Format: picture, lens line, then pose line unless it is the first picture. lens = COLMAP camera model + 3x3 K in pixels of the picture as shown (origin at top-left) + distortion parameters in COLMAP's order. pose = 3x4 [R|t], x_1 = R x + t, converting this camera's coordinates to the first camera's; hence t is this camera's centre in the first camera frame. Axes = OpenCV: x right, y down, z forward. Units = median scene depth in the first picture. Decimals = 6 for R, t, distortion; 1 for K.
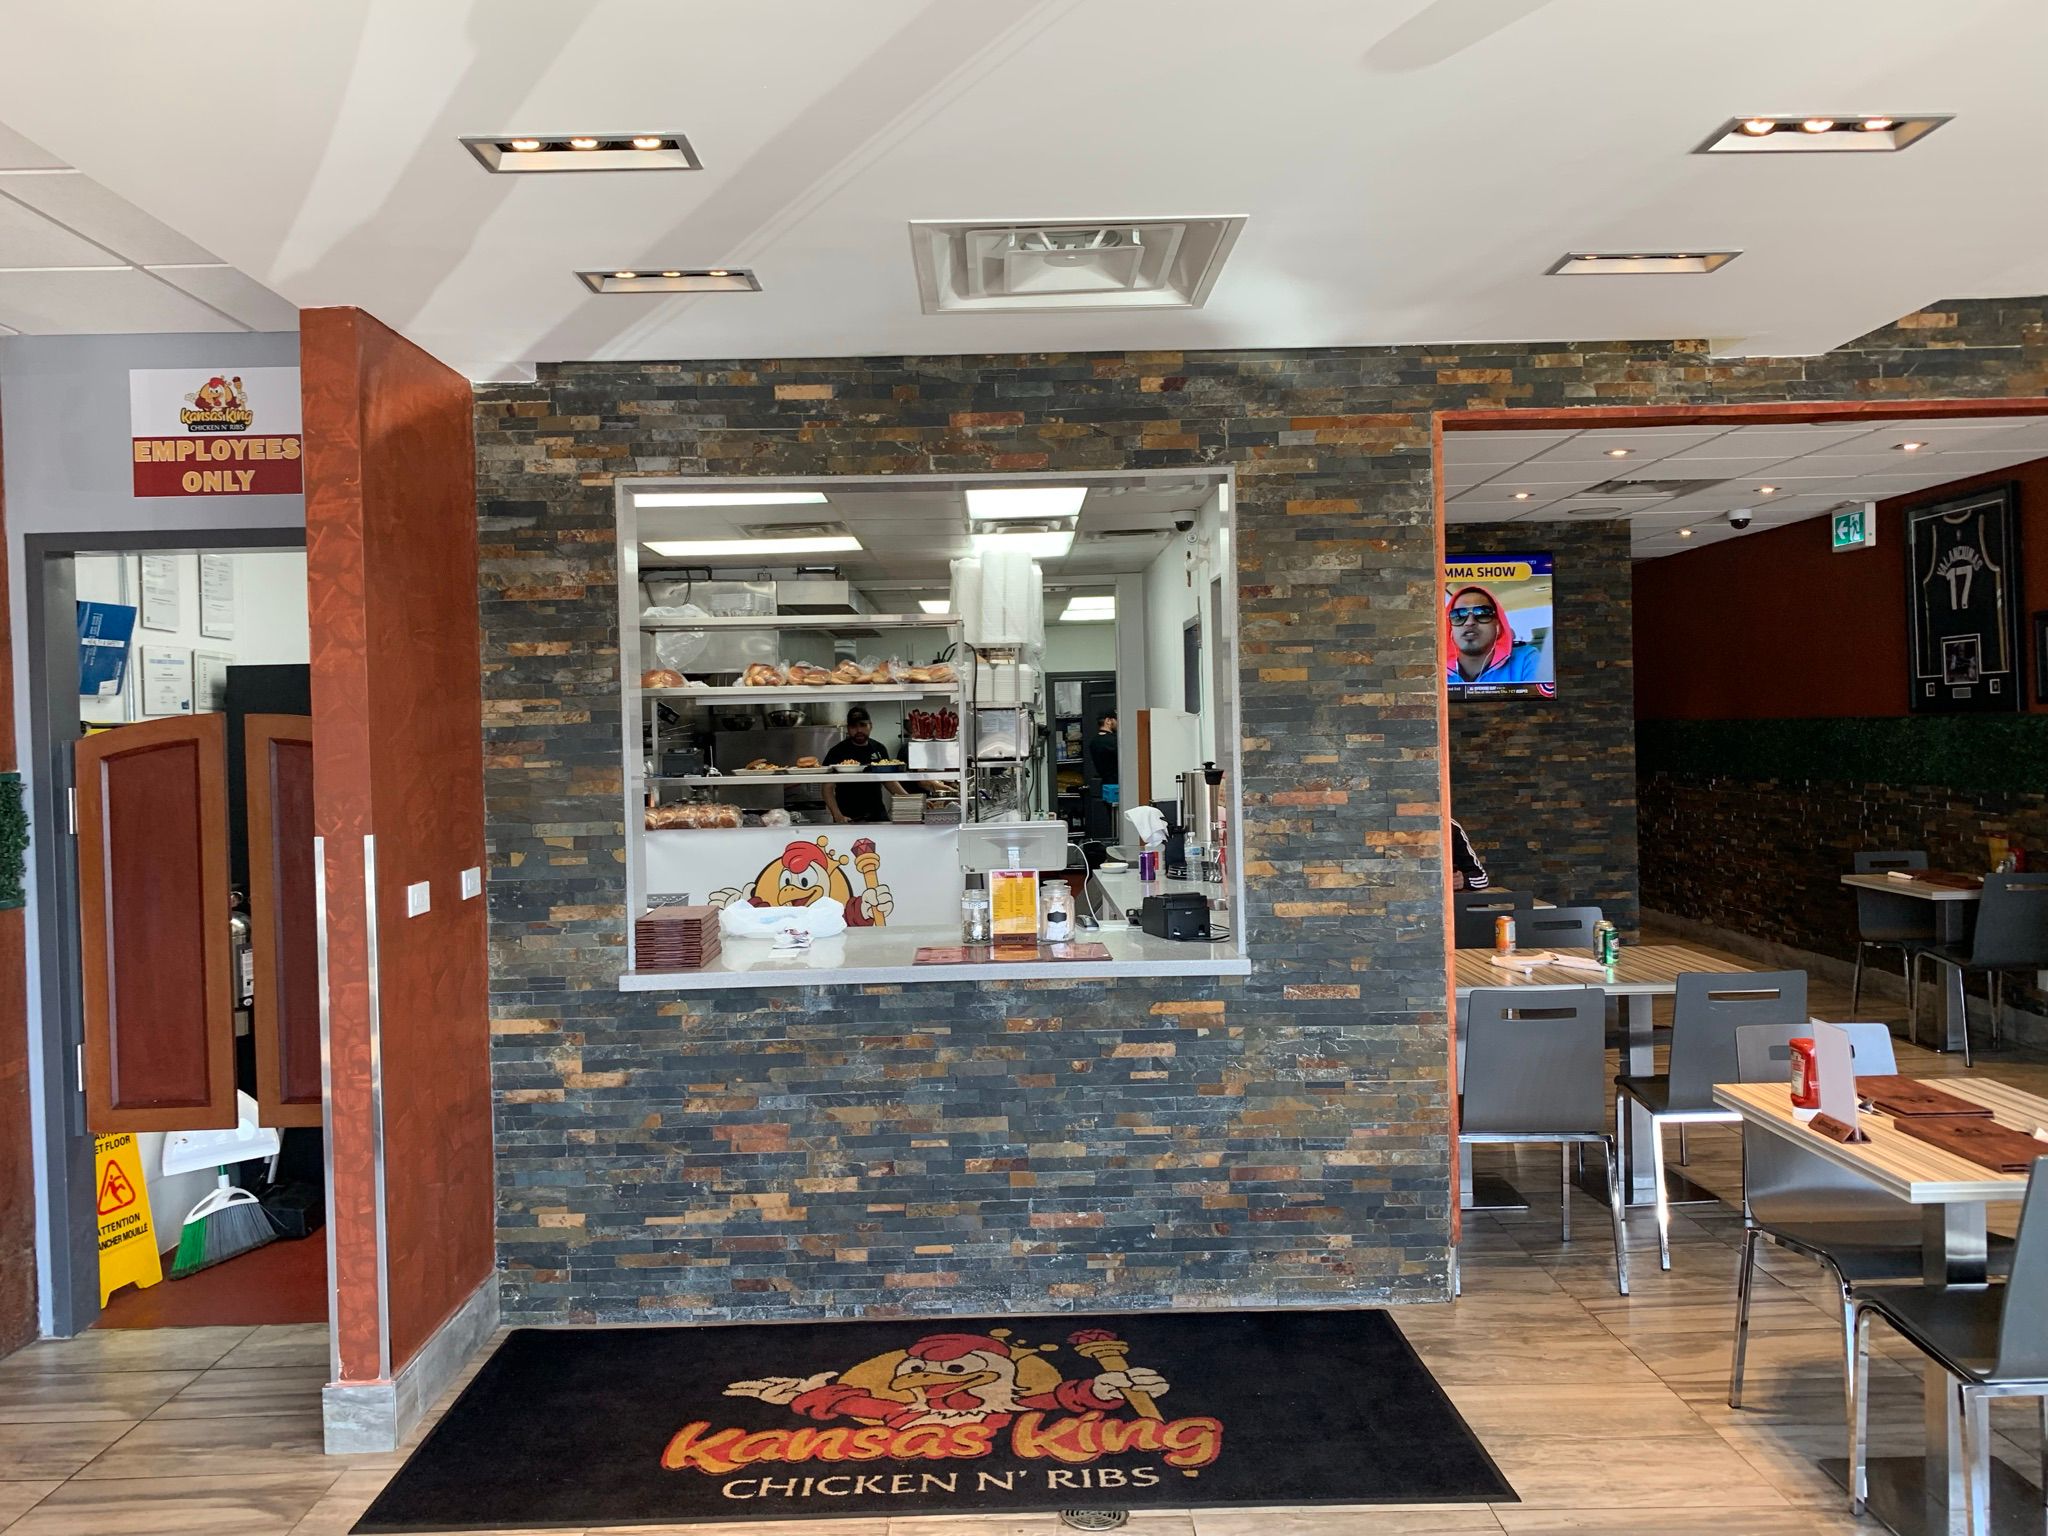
lens RADIAL K [[1562.5, 0, 1027.1], [0, 1562.5, 747.9], [0, 0, 1]] dist [0.047913, -0.056958]
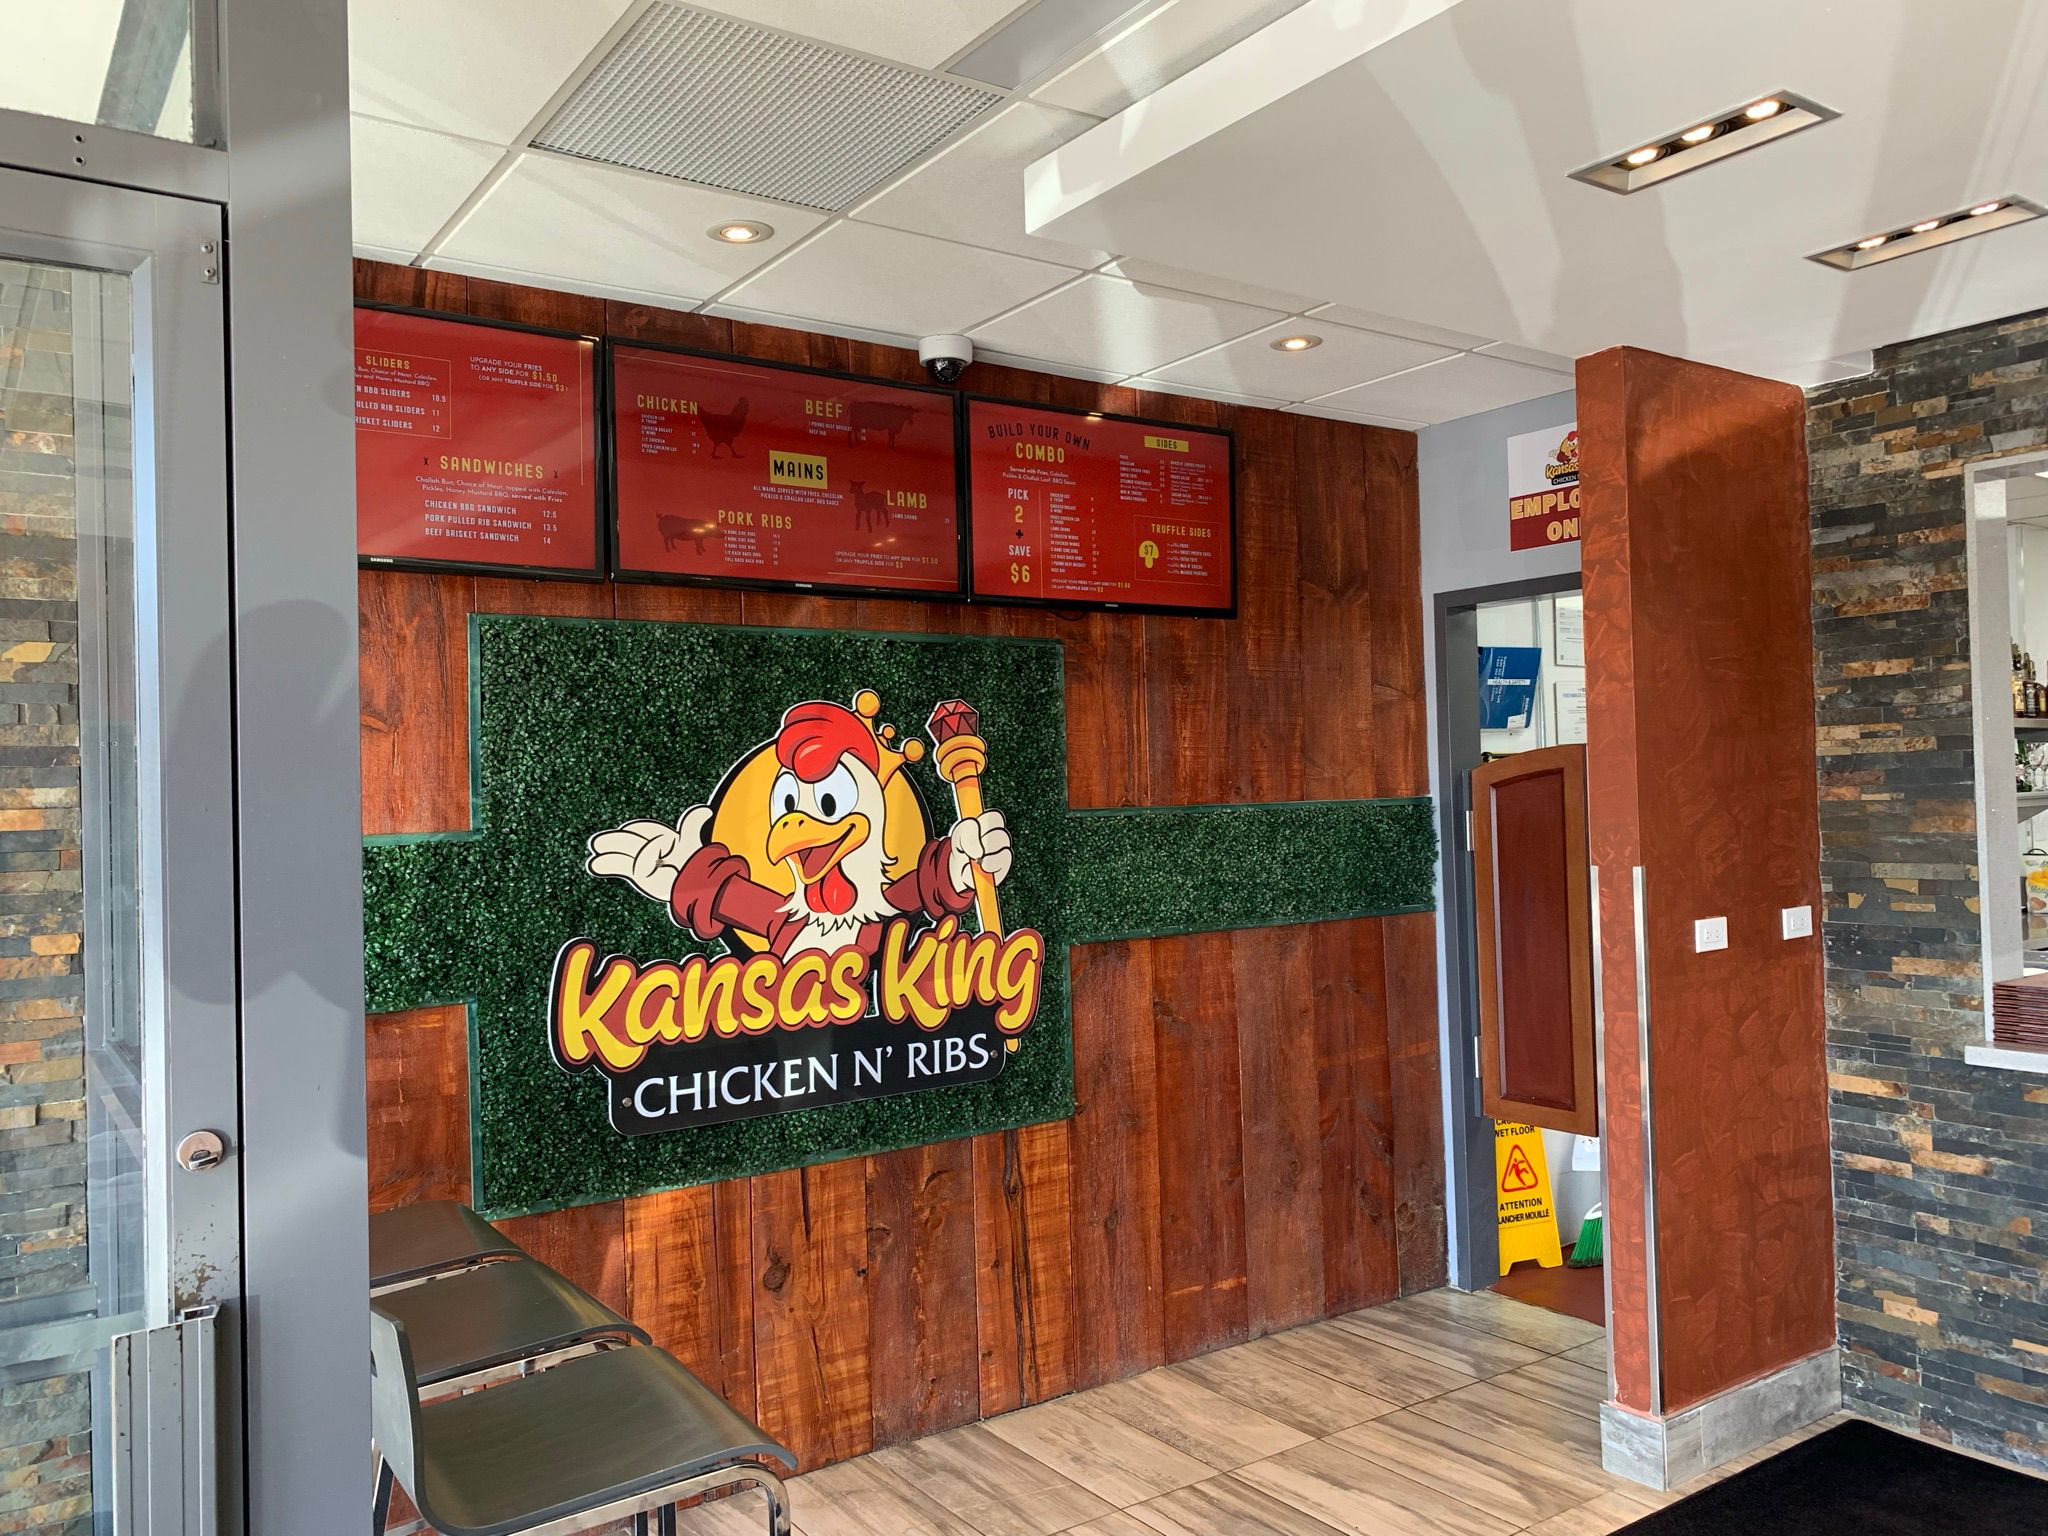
lens RADIAL K [[1562.5, 0, 1031.8], [0, 1562.5, 751.4], [0, 0, 1]] dist [0.047913, -0.056958]
pose [[0.573851, -0.009061, -0.818909, 0.149983], [0.001186, 0.999947, -0.010233, -0.006653], [0.818959, 0.004901, 0.573832, 0.086092]]
